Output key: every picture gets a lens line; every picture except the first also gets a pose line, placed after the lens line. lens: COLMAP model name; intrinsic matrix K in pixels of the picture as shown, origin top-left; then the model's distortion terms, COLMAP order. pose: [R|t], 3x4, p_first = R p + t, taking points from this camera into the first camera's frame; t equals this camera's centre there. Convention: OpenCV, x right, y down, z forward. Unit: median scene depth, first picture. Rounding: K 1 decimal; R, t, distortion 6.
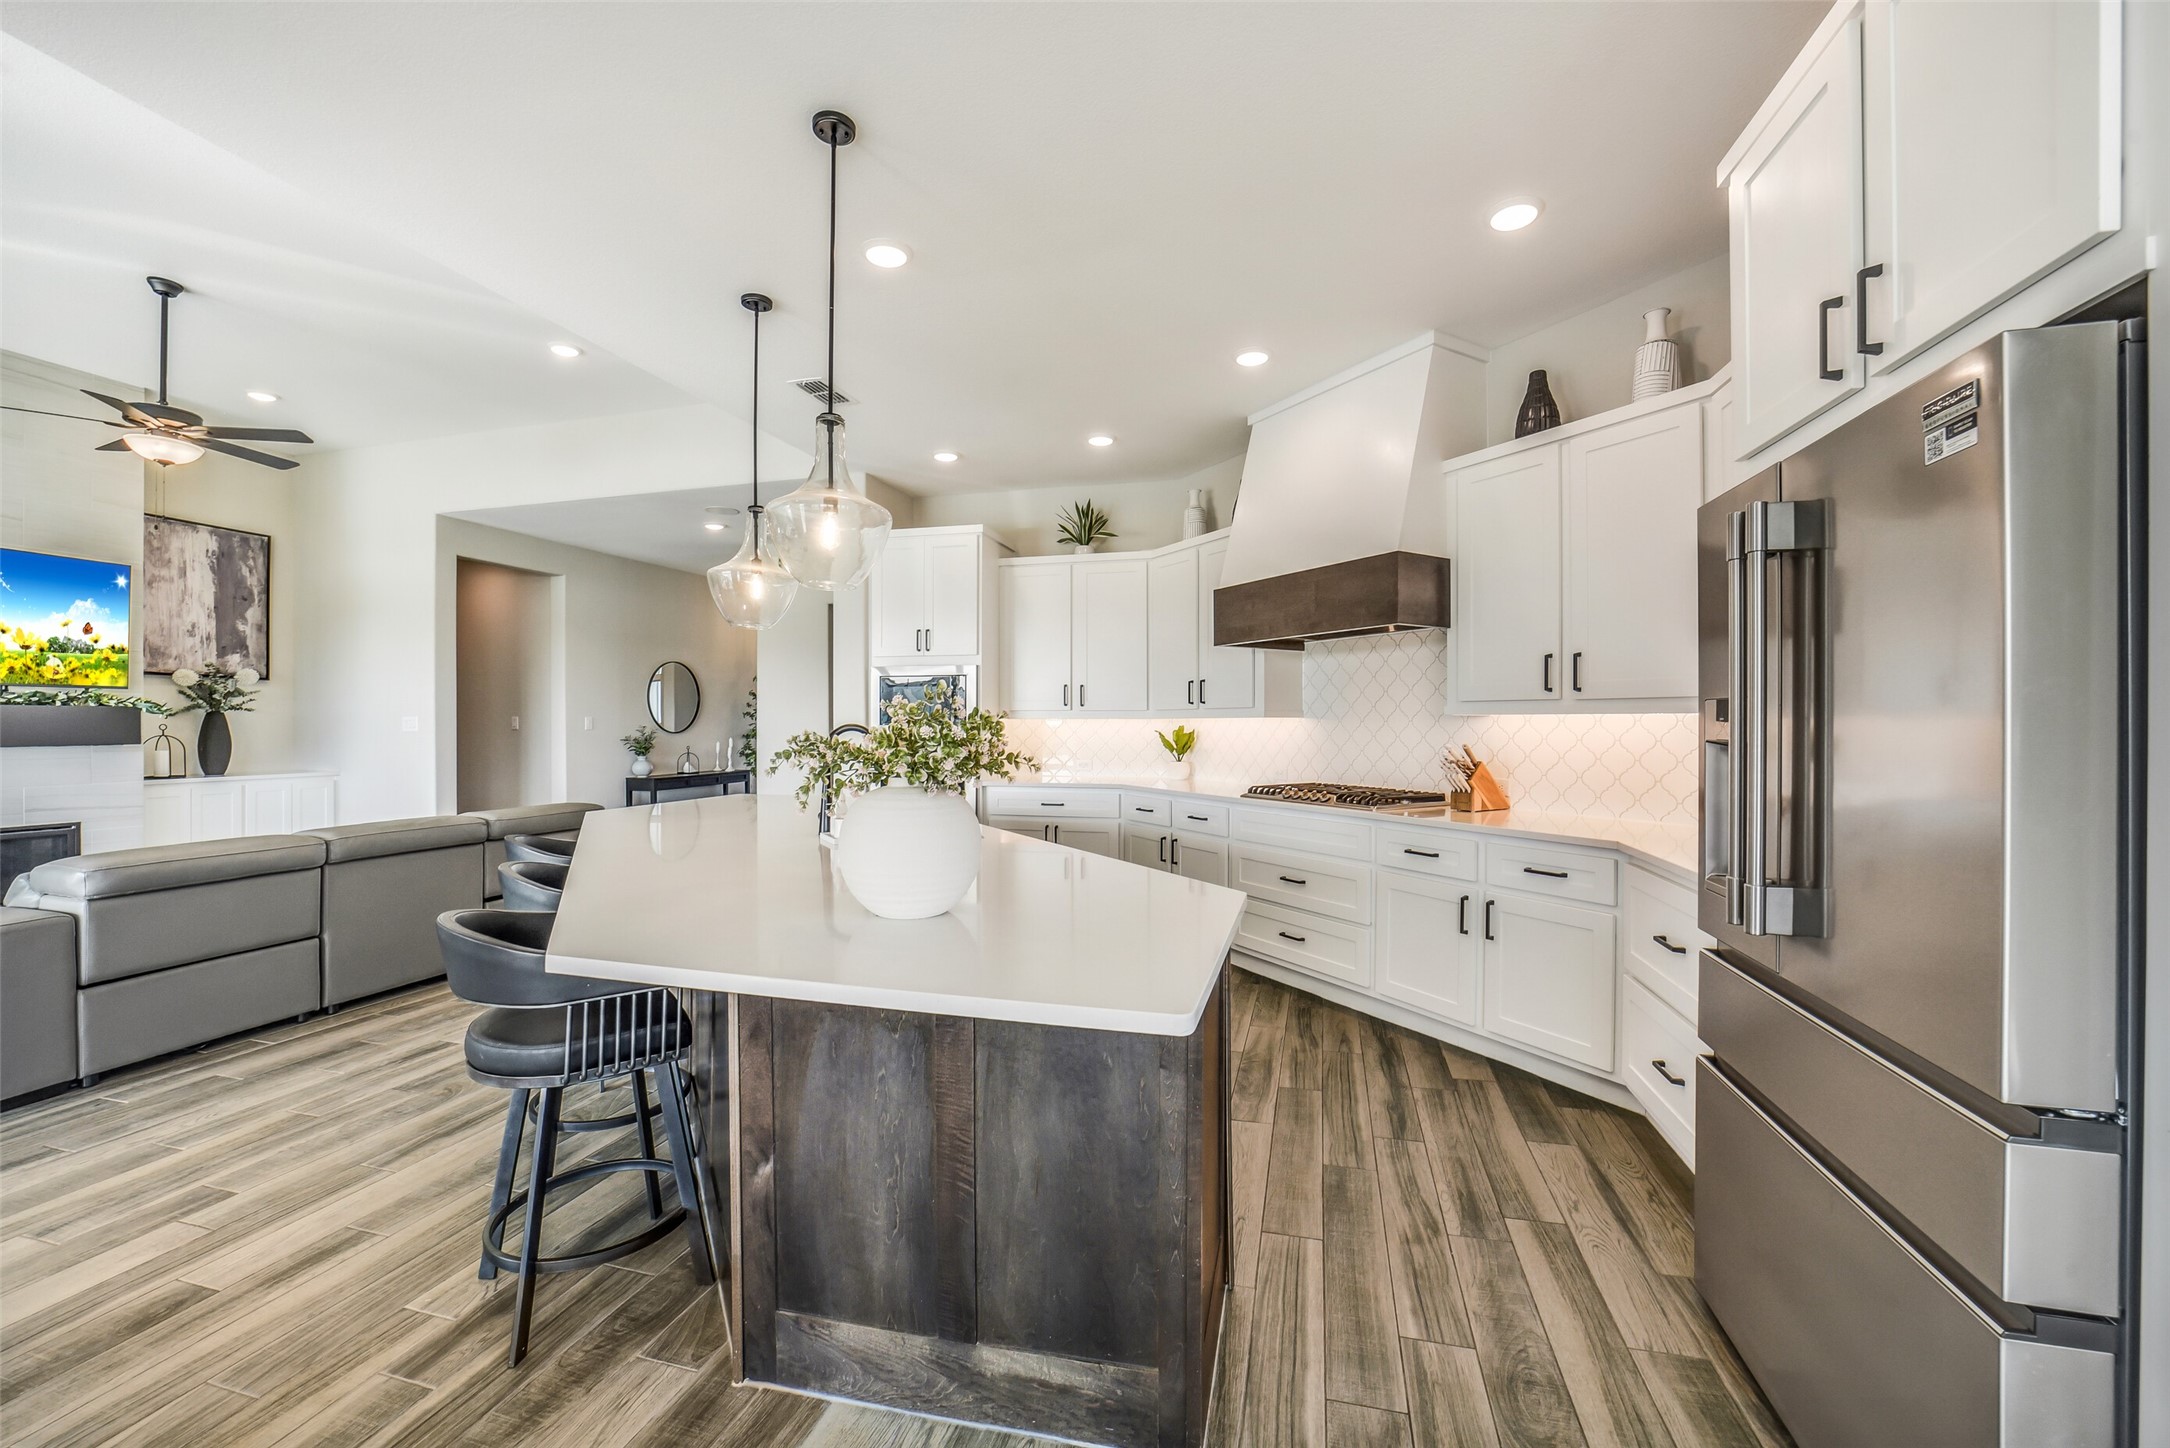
lens RADIAL K [[851.6, 0, 1090.0], [0, 851.6, 720.9], [0, 0, 1]] dist [-0.032594, 0.005828]
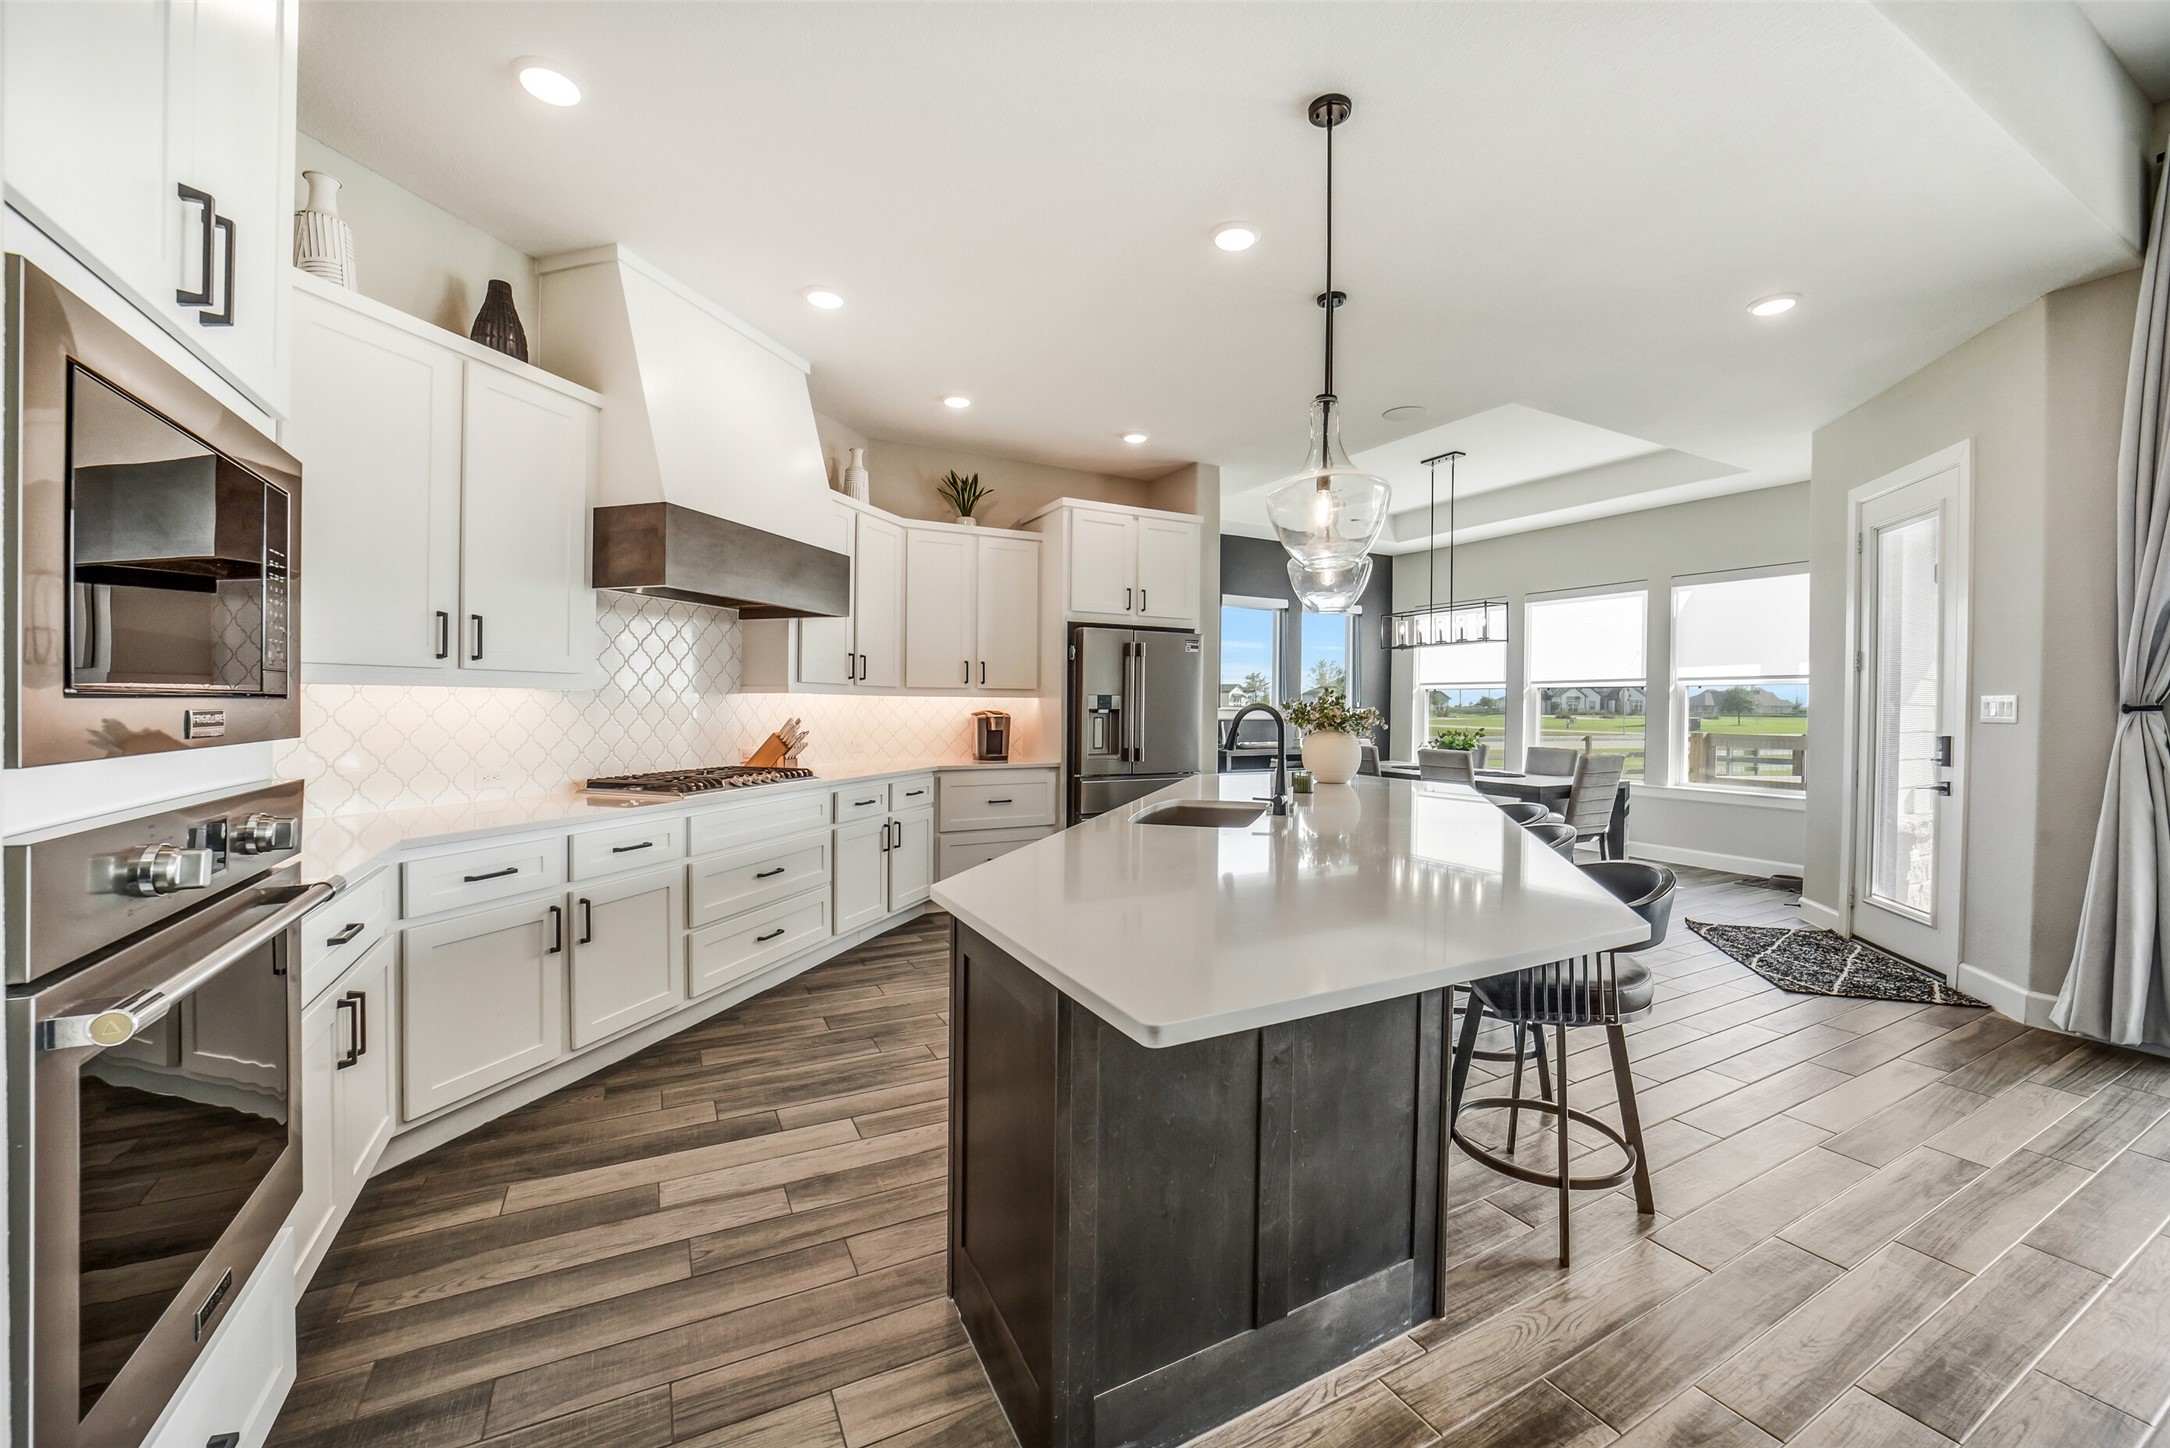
lens RADIAL K [[851.6, 0, 1093.7], [0, 851.6, 716.9], [0, 0, 1]] dist [-0.032594, 0.005828]
pose [[-0.684795, -0.014095, 0.728600, -0.481415], [-0.005975, 0.999888, 0.013727, 0.005060], [-0.728712, 0.005047, -0.684802, 1.008254]]
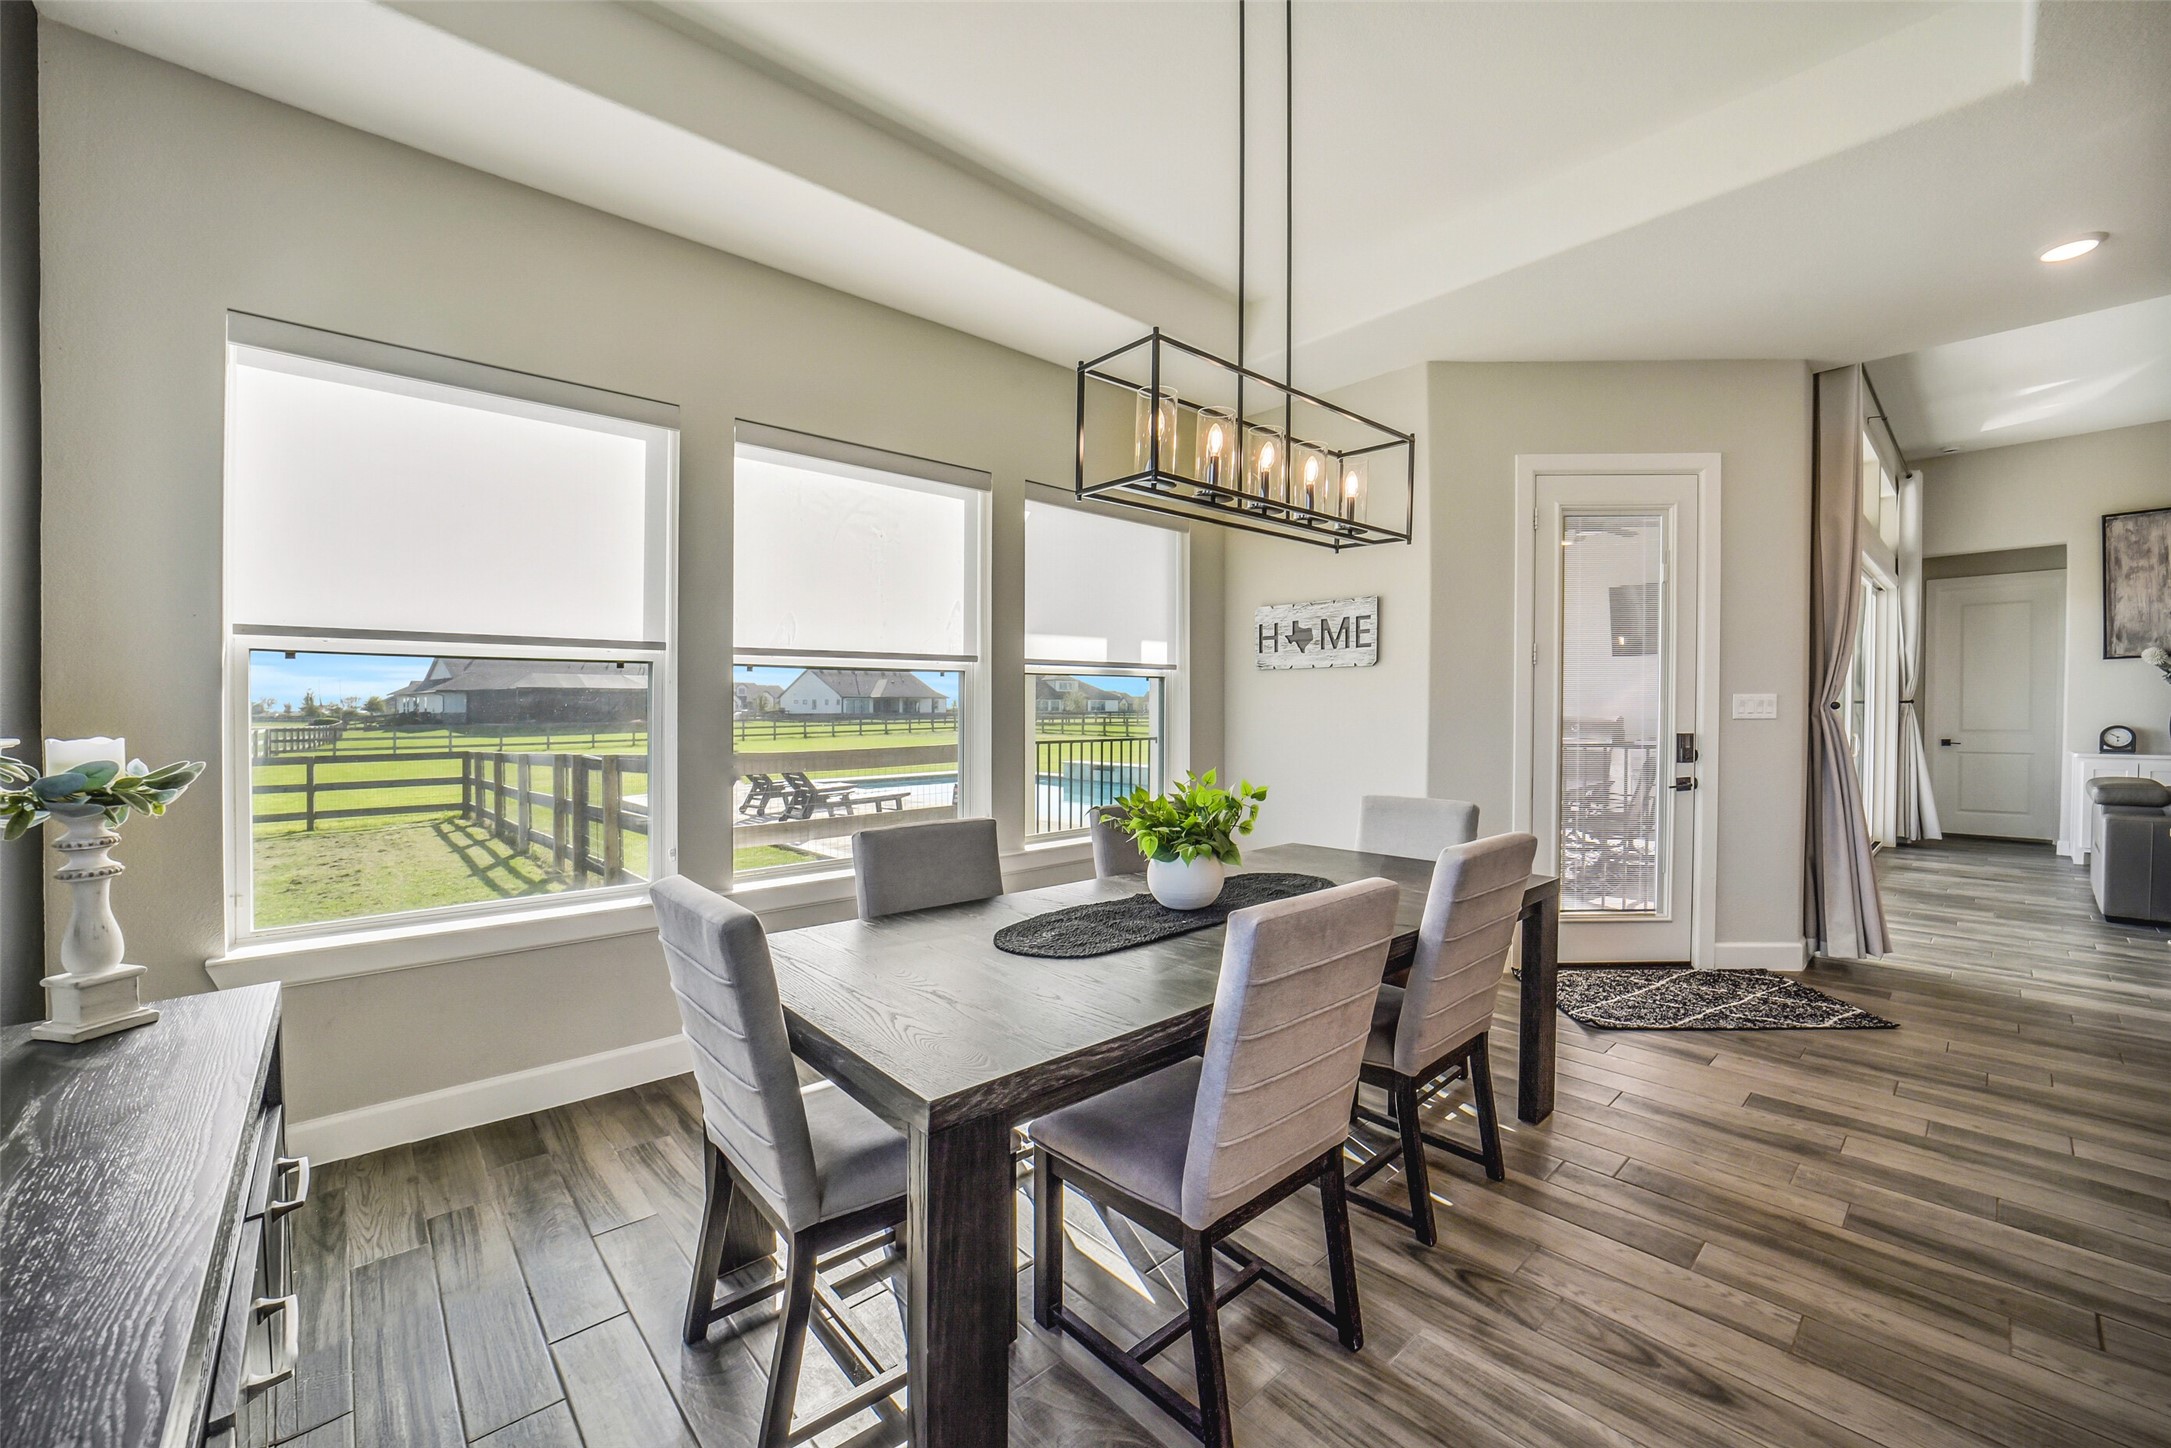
lens RADIAL K [[852.0, 0, 1104.3], [0, 852.0, 728.9], [0, 0, 1]] dist [-0.032594, 0.005828]
pose [[-0.532606, 0.021669, -0.846086, 0.454176], [0.006864, 0.999750, 0.021284, 0.003382], [0.846336, 0.005528, -0.532621, -0.067082]]
